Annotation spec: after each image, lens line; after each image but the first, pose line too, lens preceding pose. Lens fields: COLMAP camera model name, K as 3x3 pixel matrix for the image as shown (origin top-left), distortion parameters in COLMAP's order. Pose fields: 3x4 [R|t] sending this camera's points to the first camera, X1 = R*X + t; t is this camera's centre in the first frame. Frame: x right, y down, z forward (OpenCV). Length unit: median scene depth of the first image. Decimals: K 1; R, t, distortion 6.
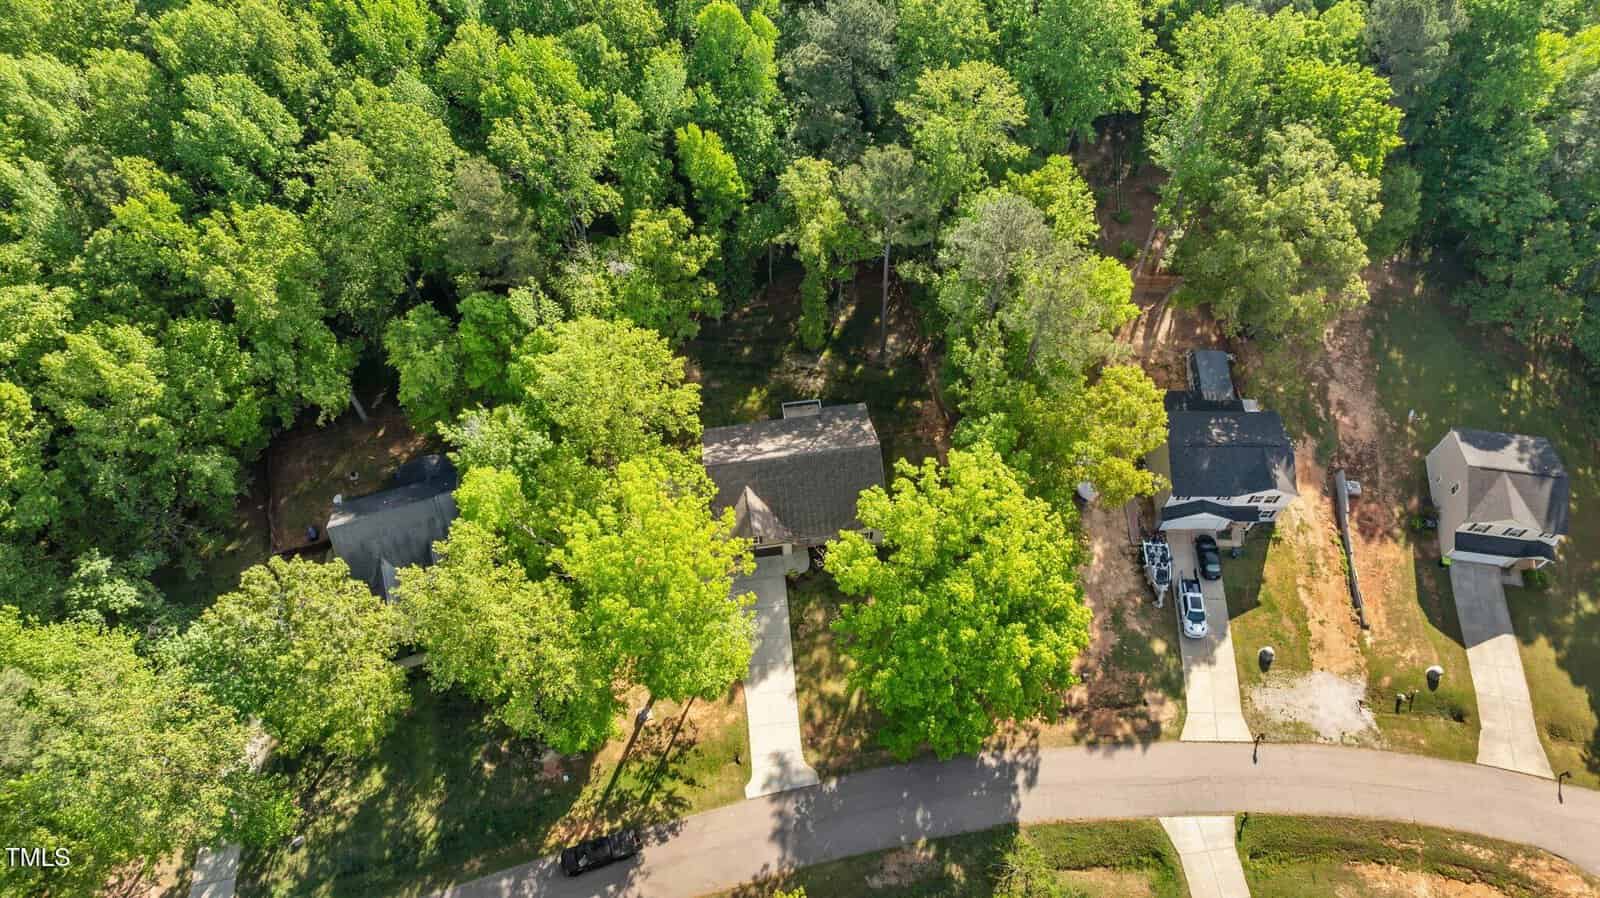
lens RADIAL K [[1139.9, 0, 803.1], [0, 1139.9, 447.2], [0, 0, 1]] dist [-0.033602, 0.045285]
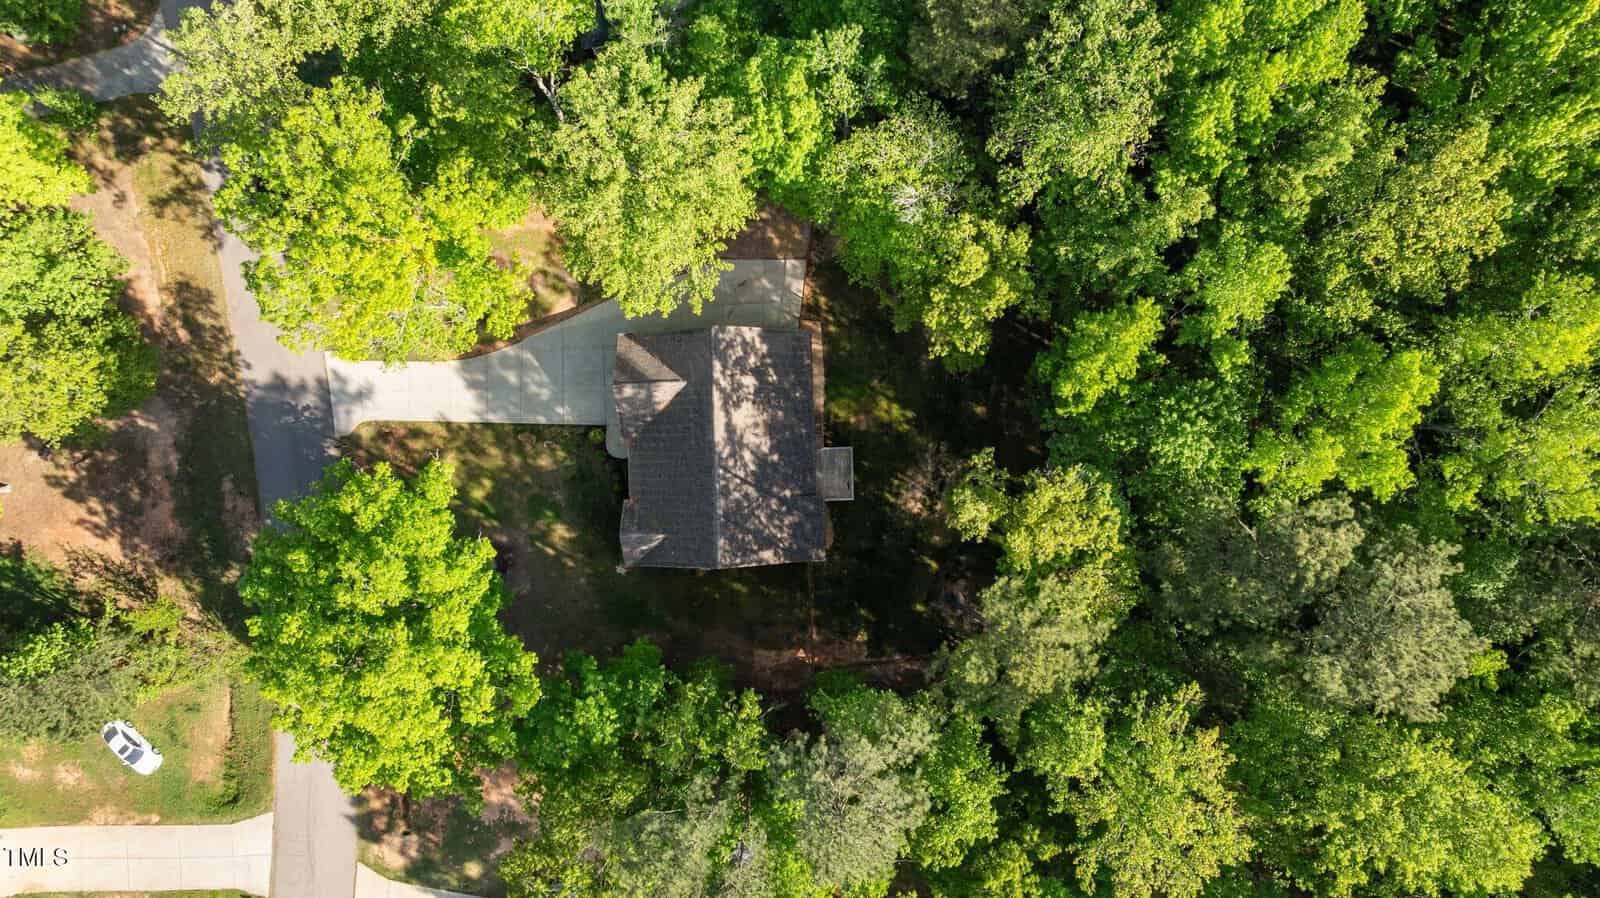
lens RADIAL K [[1140.0, 0, 800.0], [0, 1140.0, 449.0], [0, 0, 1]] dist [0.002586, -0.061702]
pose [[-0.113459, 0.993535, -0.004006, -0.012183], [-0.850088, -0.094989, 0.518004, -0.437713], [0.514274, 0.062177, 0.855369, 0.415101]]
